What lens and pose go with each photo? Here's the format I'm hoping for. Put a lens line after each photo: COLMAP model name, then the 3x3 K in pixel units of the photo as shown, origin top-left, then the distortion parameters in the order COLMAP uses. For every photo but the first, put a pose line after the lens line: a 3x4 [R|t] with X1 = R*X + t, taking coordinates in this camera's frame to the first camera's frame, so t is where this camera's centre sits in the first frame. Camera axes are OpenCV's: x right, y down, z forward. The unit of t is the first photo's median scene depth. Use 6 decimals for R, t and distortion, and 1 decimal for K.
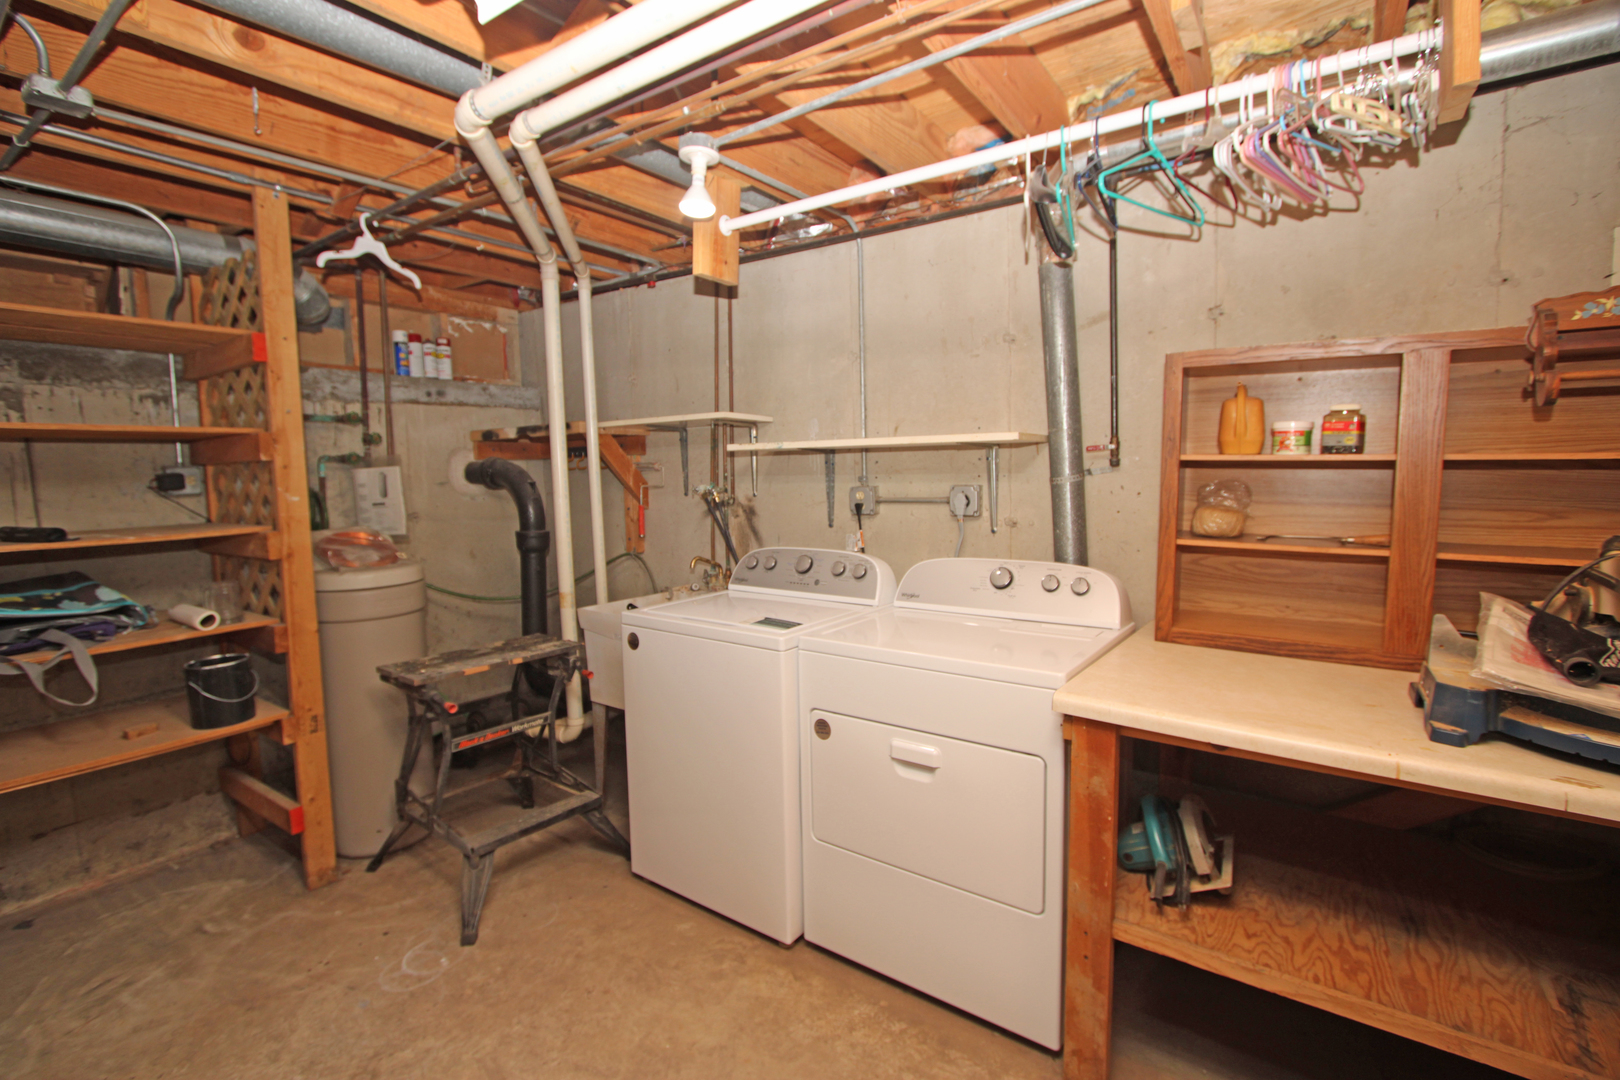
lens RADIAL K [[745.0, 0, 805.9], [0, 745.0, 529.4], [0, 0, 1]] dist [-0.024081, 0.005726]
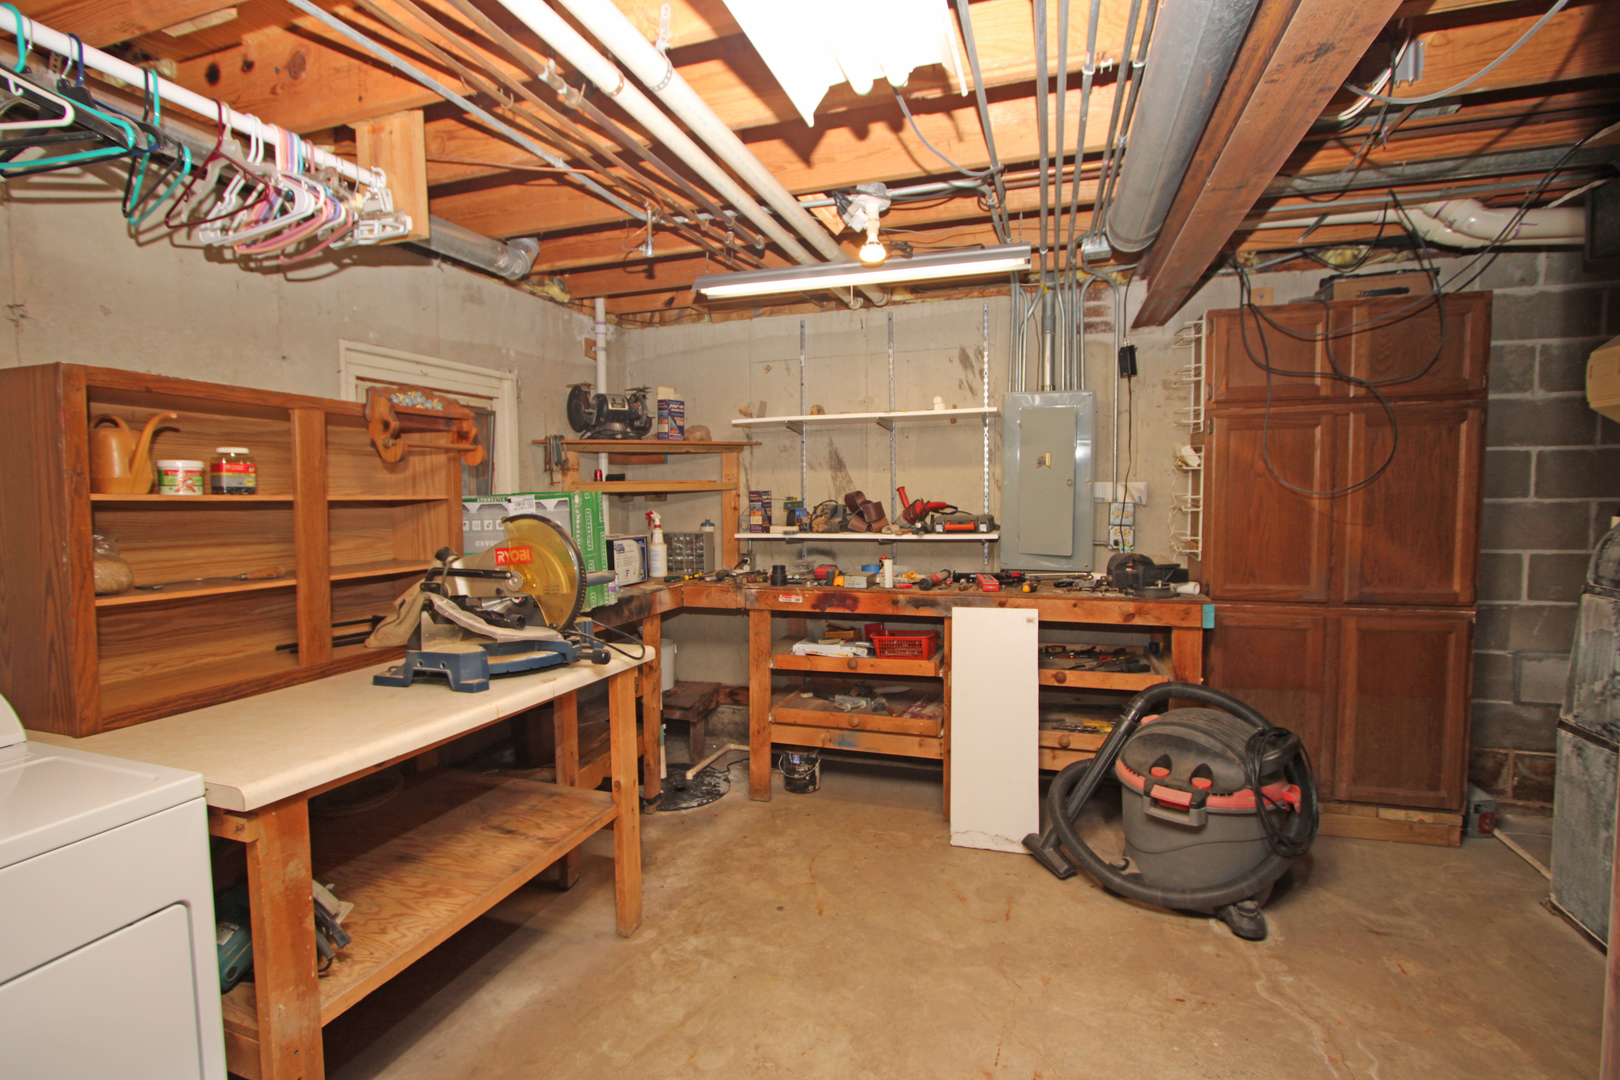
lens RADIAL K [[745.0, 0, 805.9], [0, 745.0, 529.4], [0, 0, 1]] dist [-0.024081, 0.005726]
pose [[-0.292184, -0.028182, 0.955947, -0.549913], [0.096209, 0.993629, 0.058699, -0.041451], [-0.951511, 0.109121, -0.287611, 0.587359]]
